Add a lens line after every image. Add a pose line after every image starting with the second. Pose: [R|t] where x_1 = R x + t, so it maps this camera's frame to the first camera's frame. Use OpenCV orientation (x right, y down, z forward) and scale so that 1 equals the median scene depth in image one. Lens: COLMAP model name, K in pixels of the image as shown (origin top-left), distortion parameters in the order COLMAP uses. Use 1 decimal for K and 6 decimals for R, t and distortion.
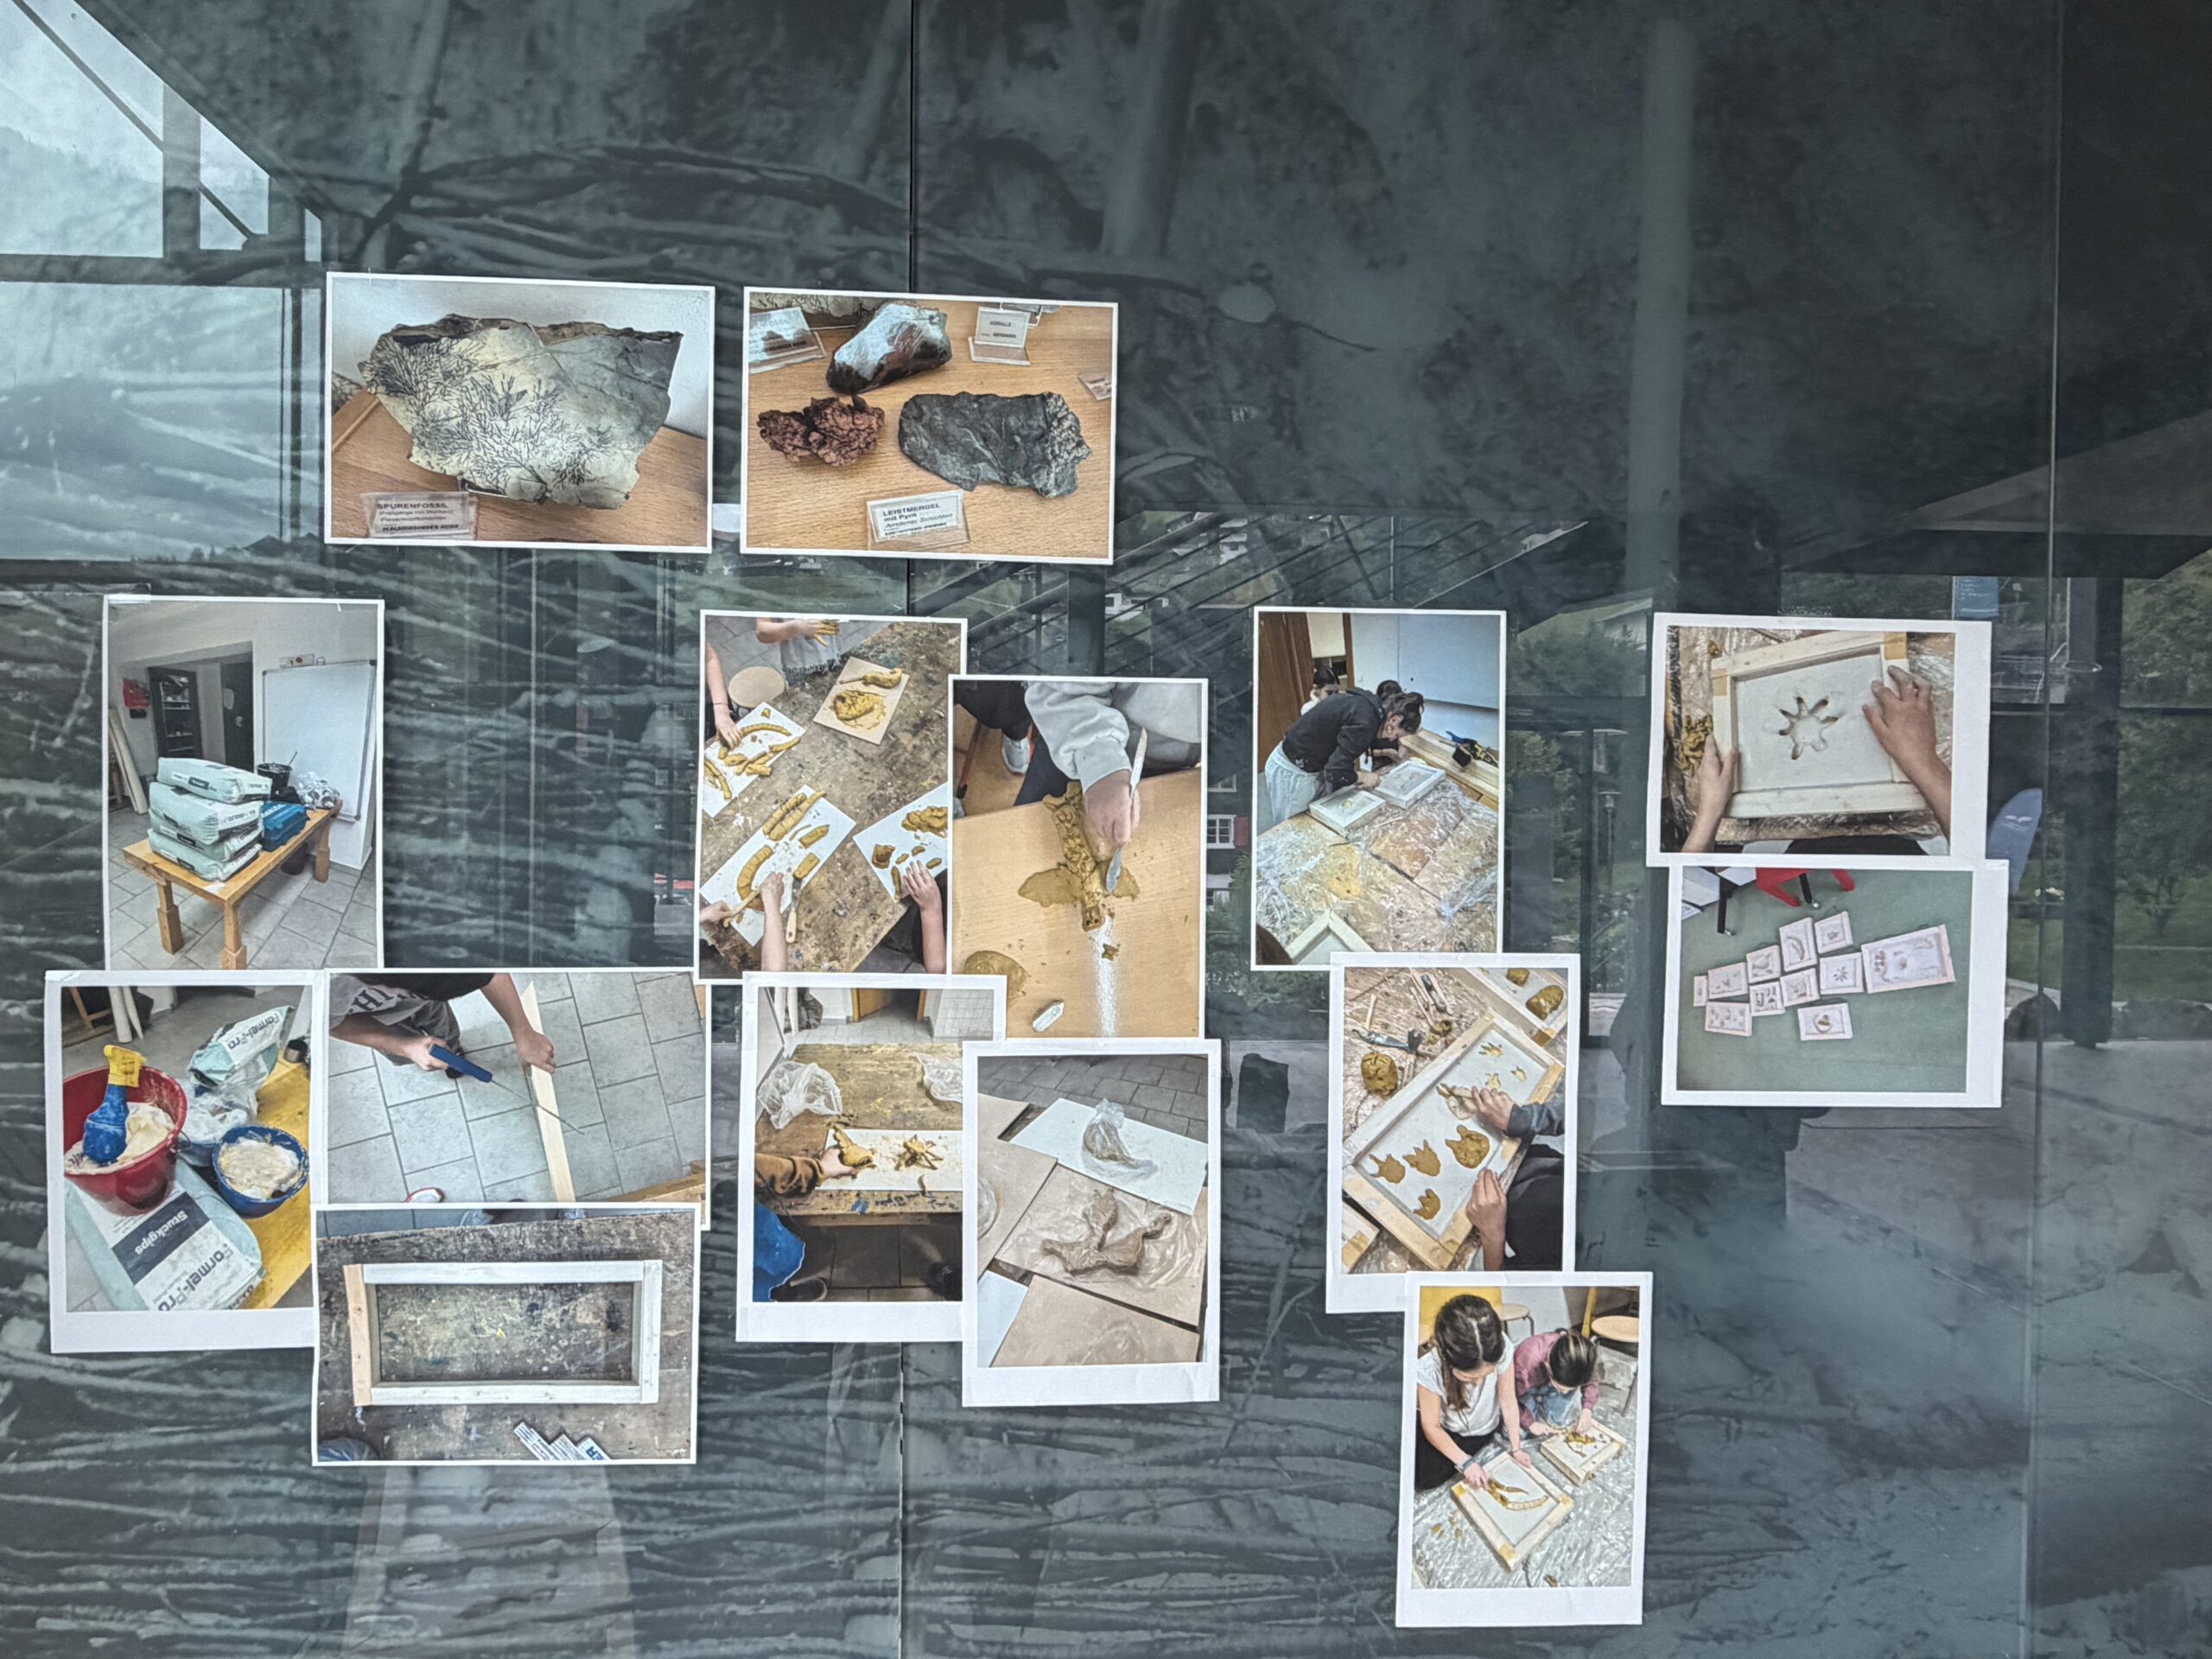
lens RADIAL K [[1498.3, 0, 1085.5], [0, 1498.3, 847.3], [0, 0, 1]] dist [-0.003123, 0.005251]
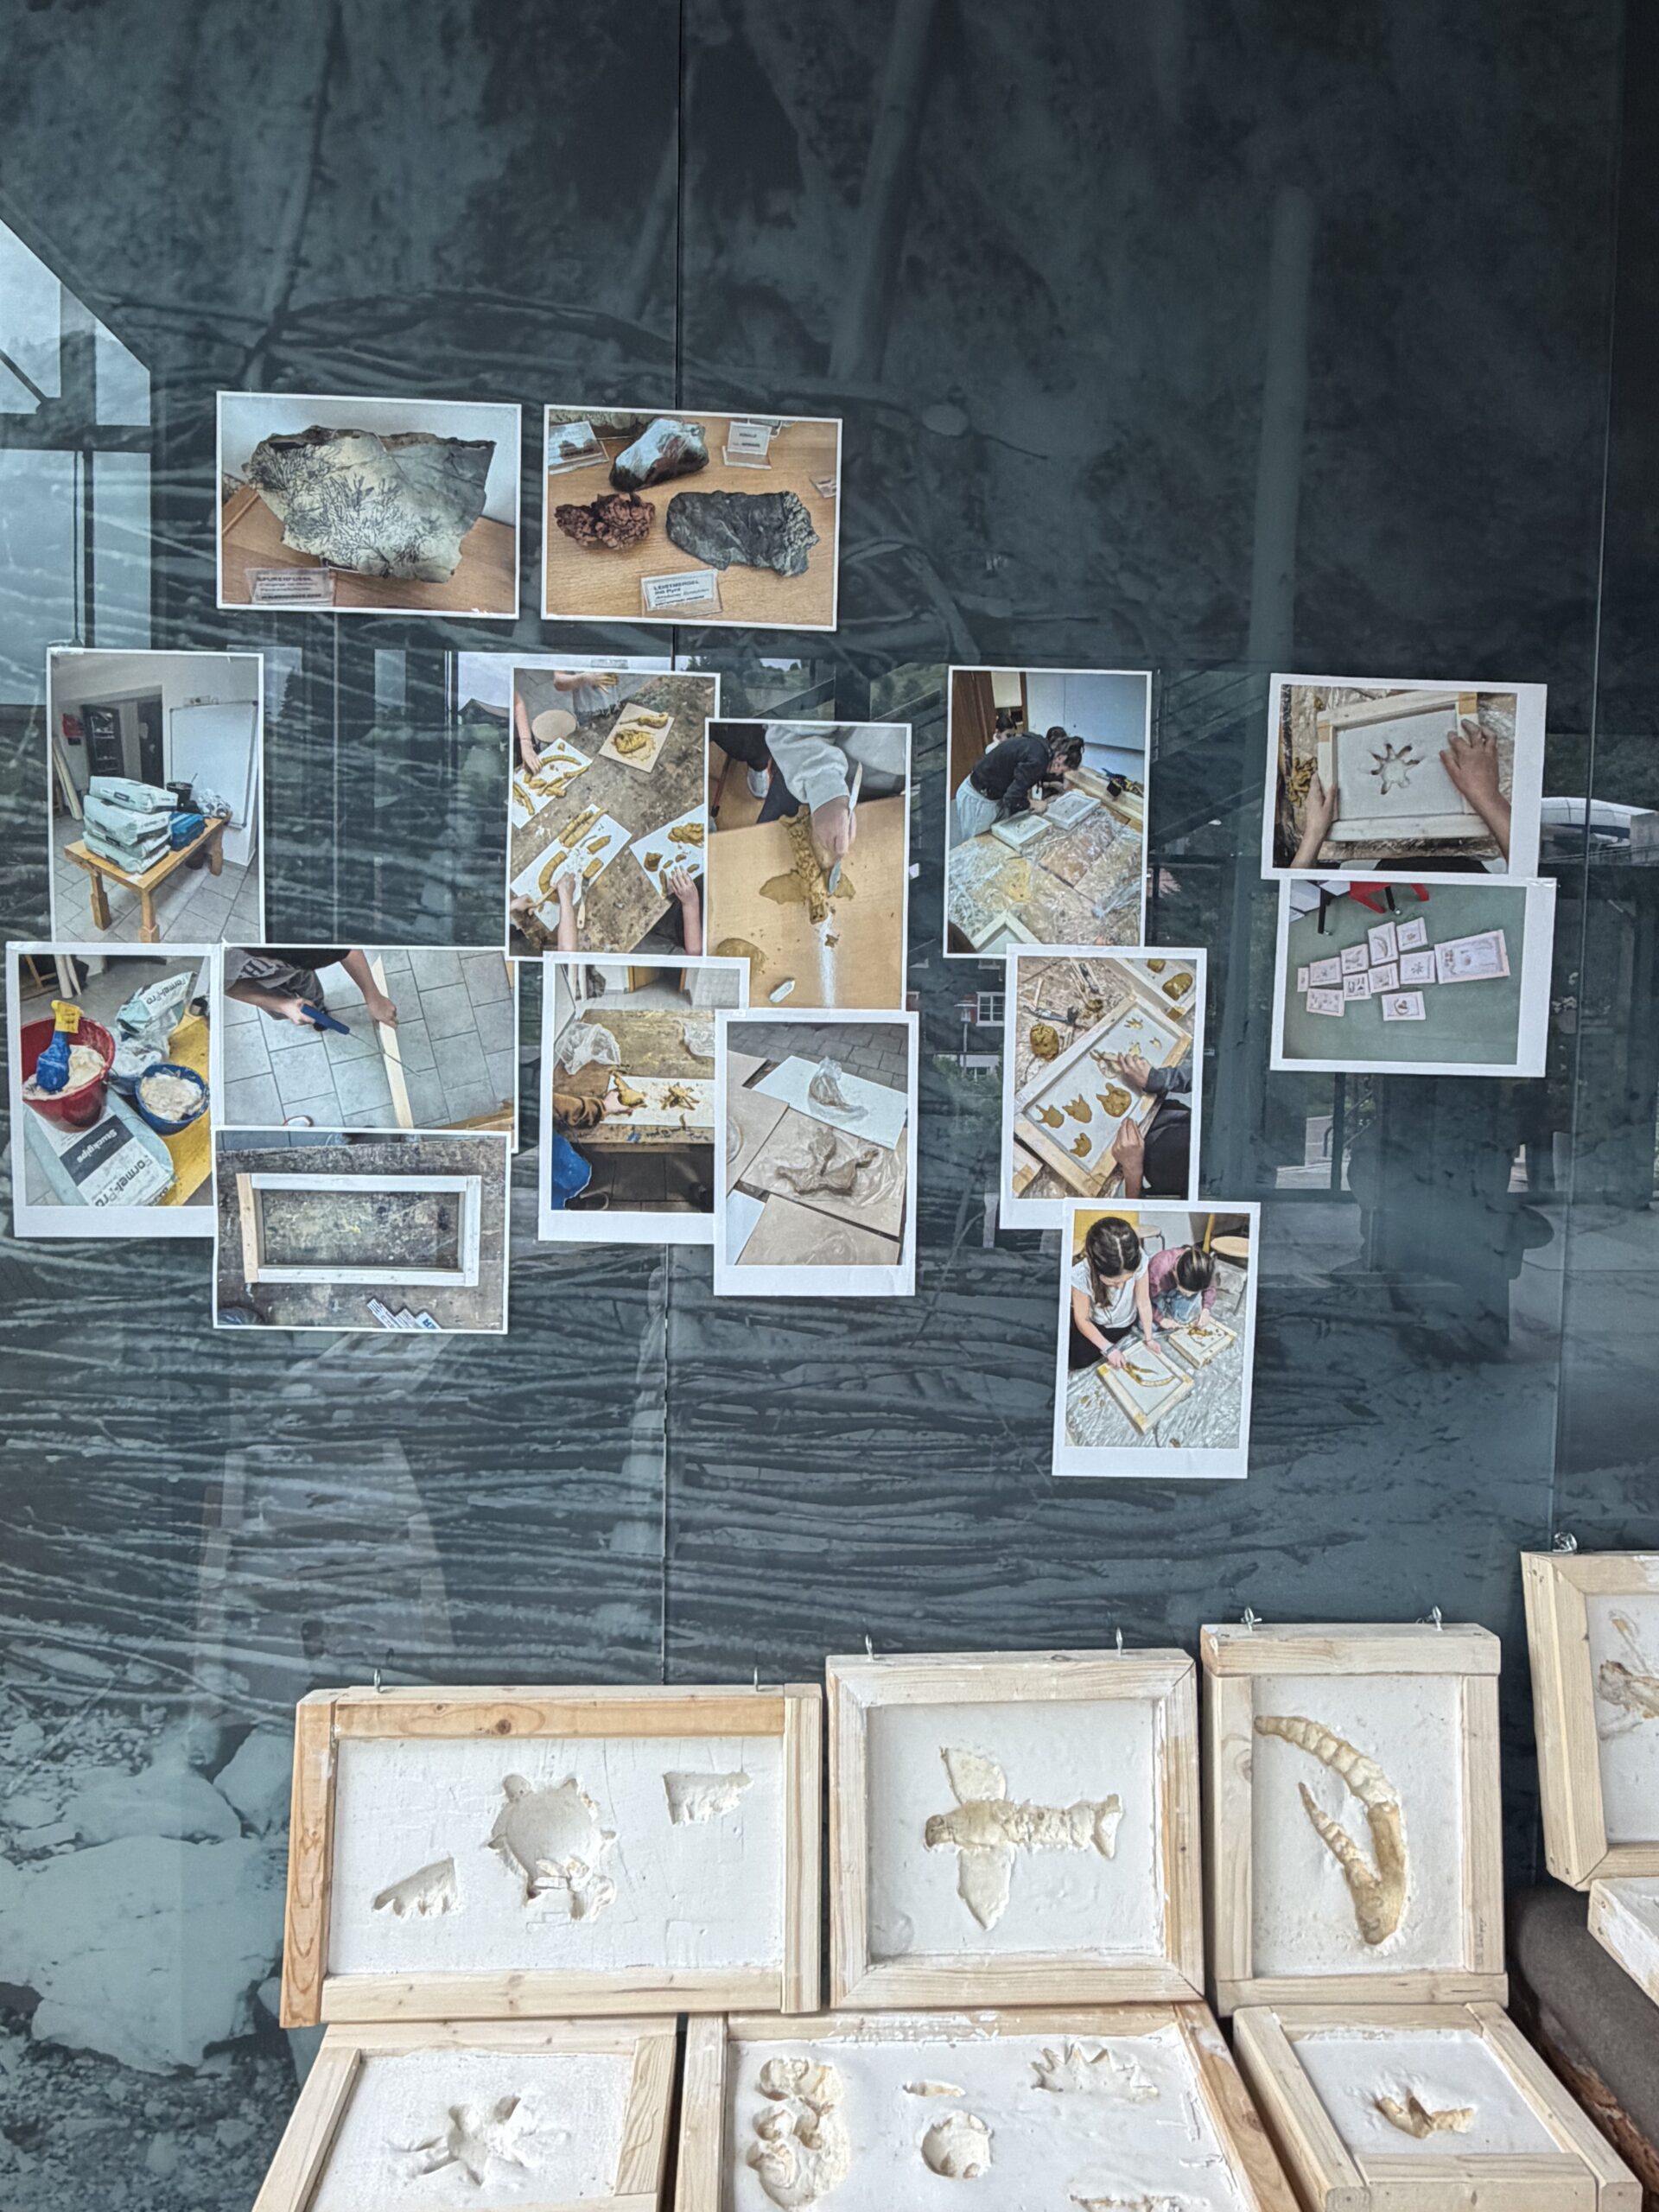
lens RADIAL K [[1498.3, 0, 842.2], [0, 1498.3, 1093.3], [0, 0, 1]] dist [-0.003123, 0.005251]
pose [[0.999845, 0.008785, -0.015239, 0.045903], [-0.008123, 0.999044, 0.042965, 0.144782], [0.015602, -0.042834, 0.998960, -0.272367]]
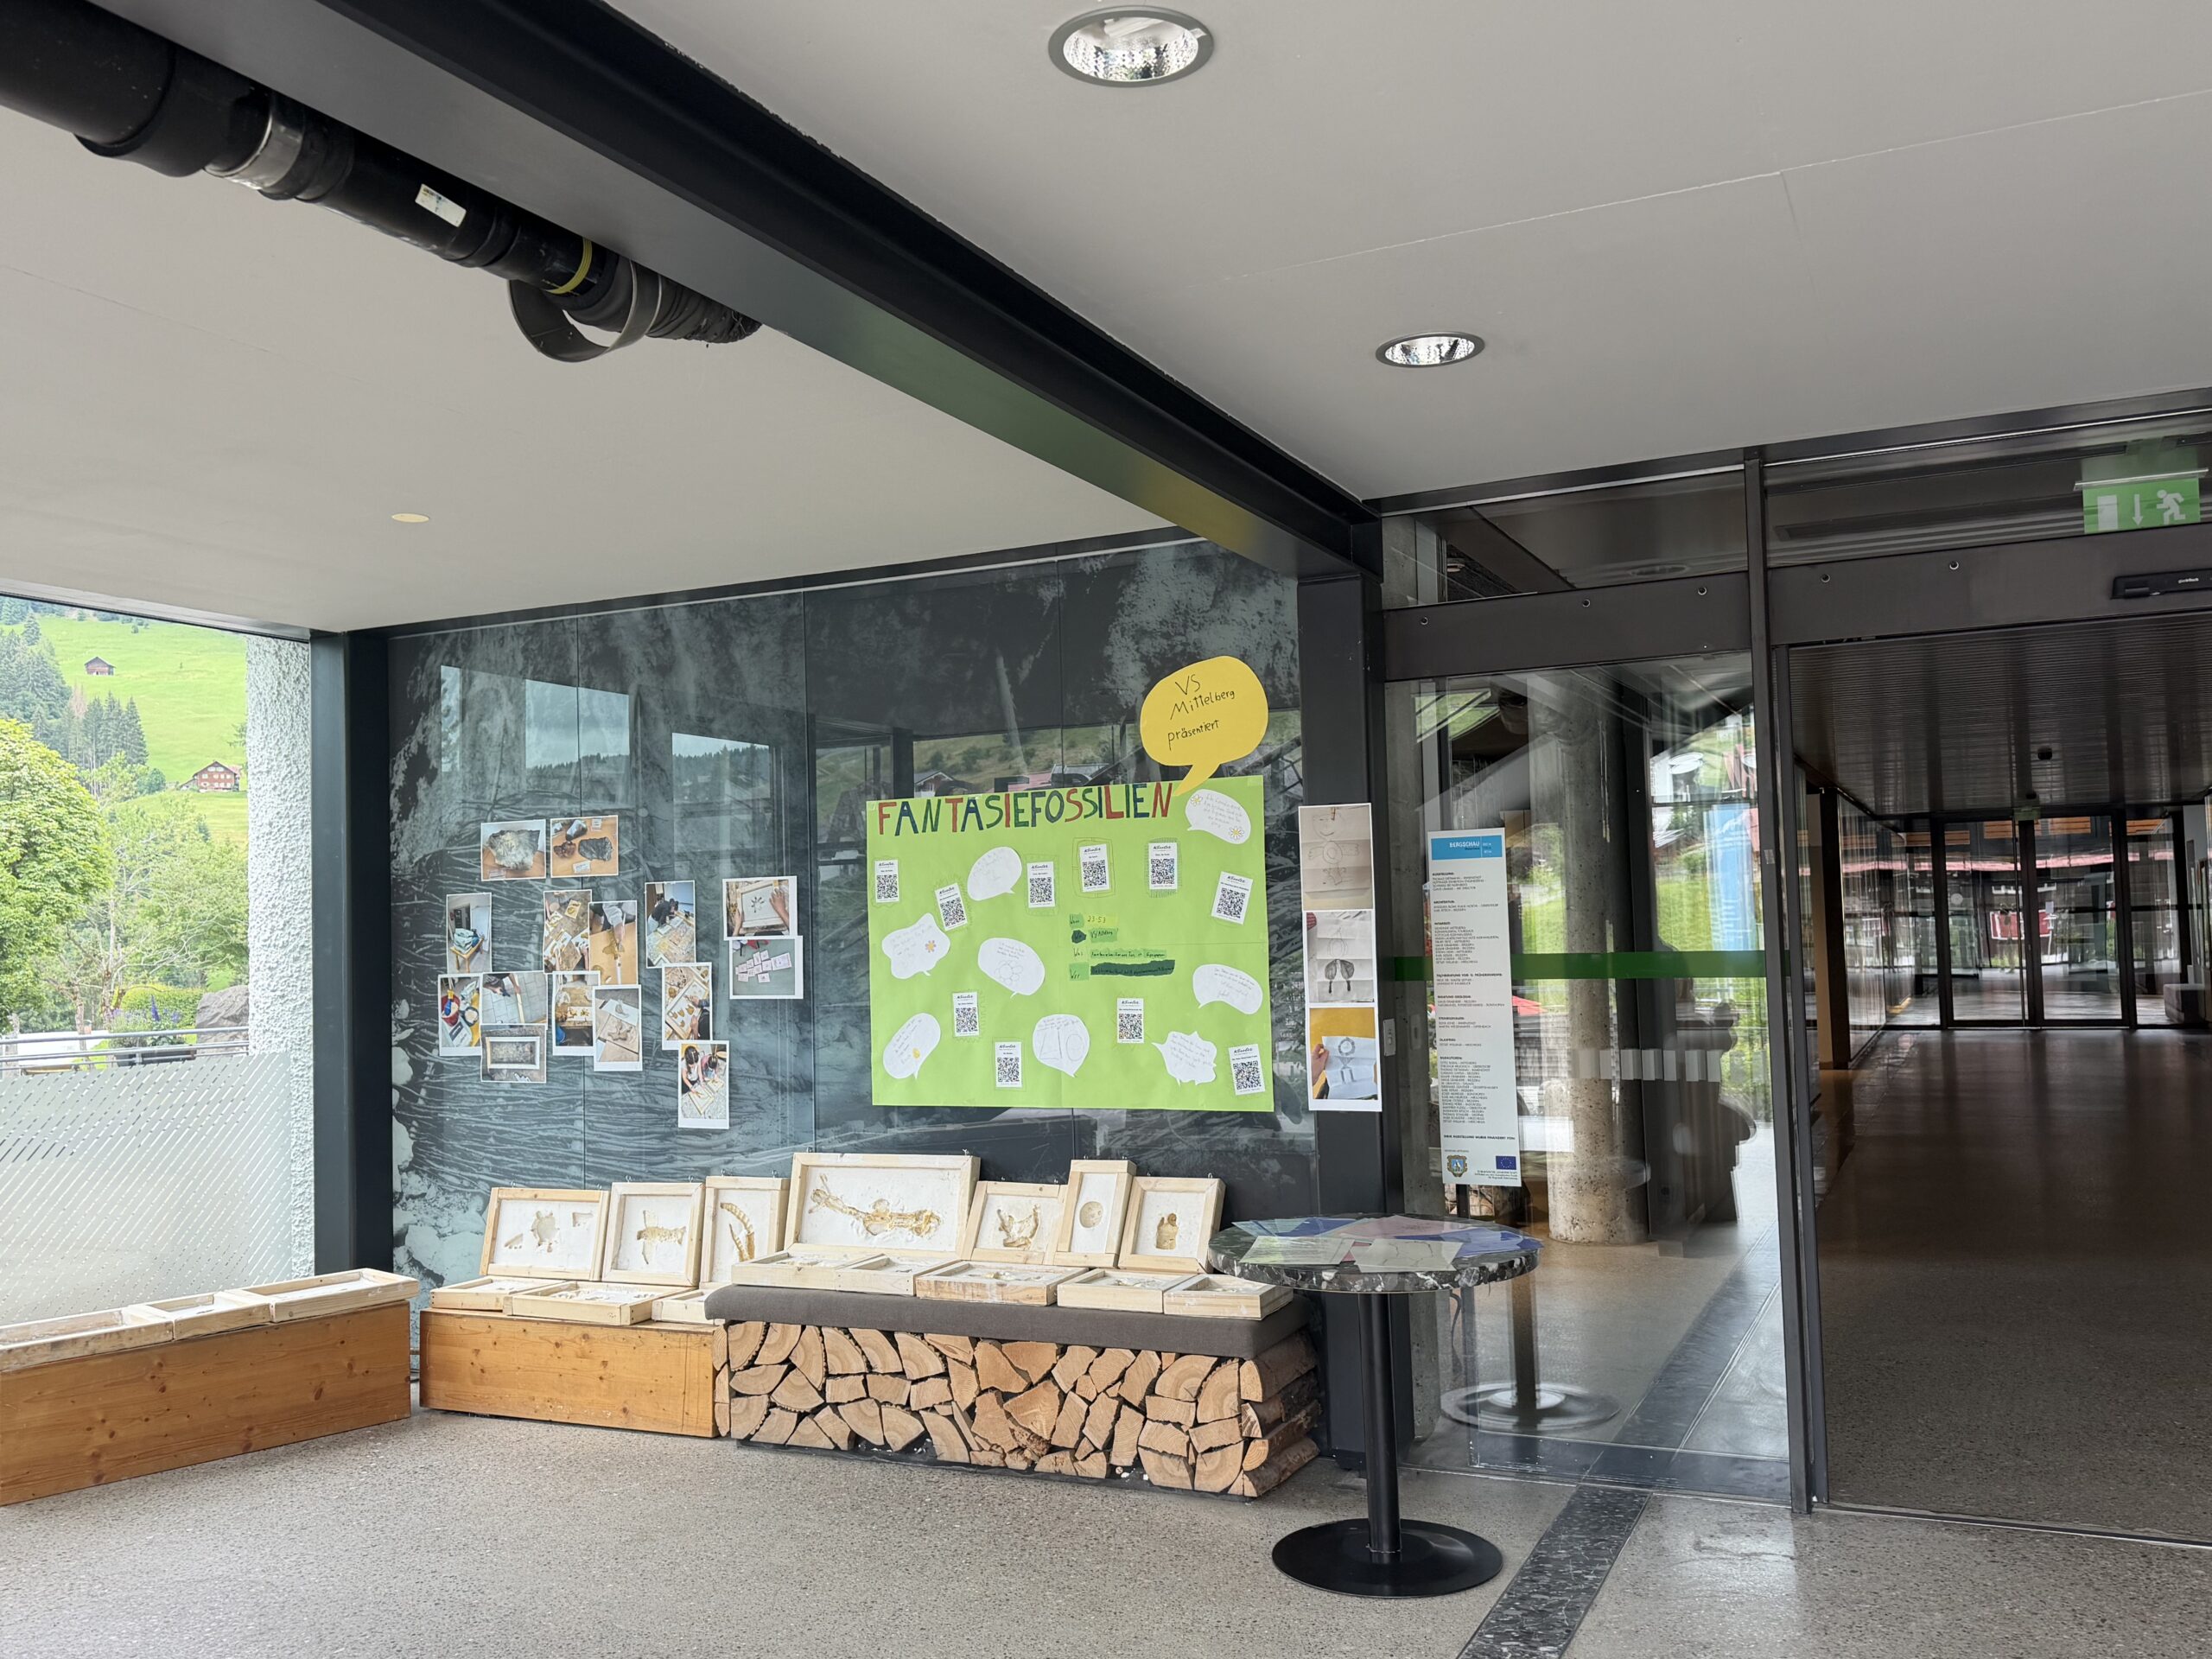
lens RADIAL K [[1855.3, 0, 1118.3], [0, 1855.3, 838.6], [0, 0, 1]] dist [0.139889, -0.239912]
pose [[0.872062, -0.059258, -0.485795, 3.908180], [0.029311, 0.997185, -0.069021, 0.122018], [0.488517, 0.045951, 0.871343, -3.008902]]
